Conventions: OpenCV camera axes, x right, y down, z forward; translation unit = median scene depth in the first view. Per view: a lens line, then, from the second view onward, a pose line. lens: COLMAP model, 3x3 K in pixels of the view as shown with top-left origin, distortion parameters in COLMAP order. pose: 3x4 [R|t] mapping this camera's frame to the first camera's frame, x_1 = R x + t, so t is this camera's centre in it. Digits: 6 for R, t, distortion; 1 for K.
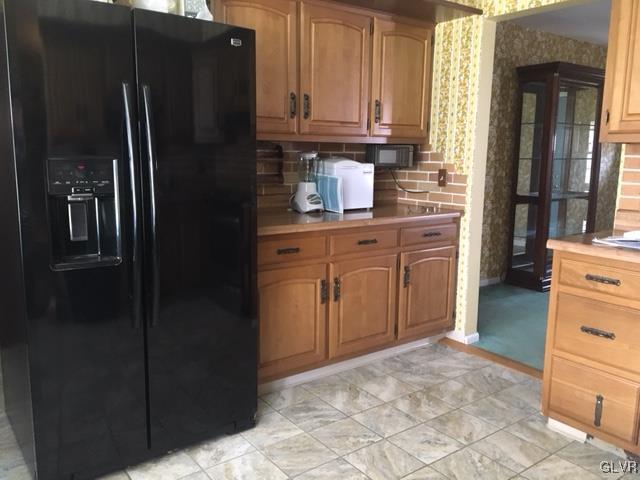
lens RADIAL K [[543.2, 0, 320.2], [0, 543.2, 238.3], [0, 0, 1]] dist [0.083314, -0.017549]
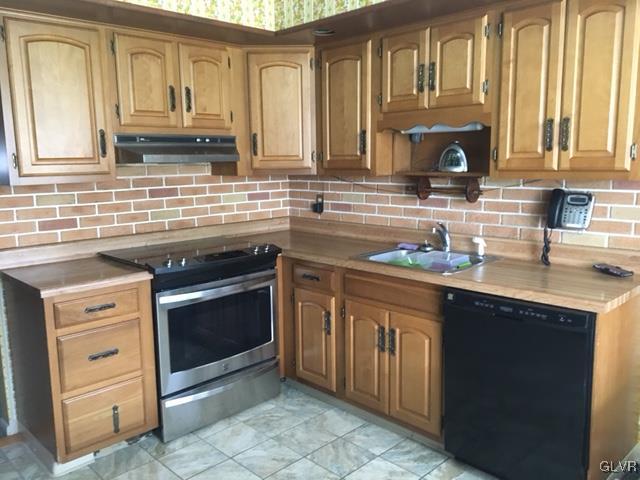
lens RADIAL K [[543.2, 0, 320.1], [0, 543.2, 241.1], [0, 0, 1]] dist [0.083314, -0.017549]
pose [[-0.119148, -0.164085, 0.979224, -0.600326], [0.169768, 0.968359, 0.182921, -0.180532], [-0.978255, 0.188036, -0.087522, 0.620548]]
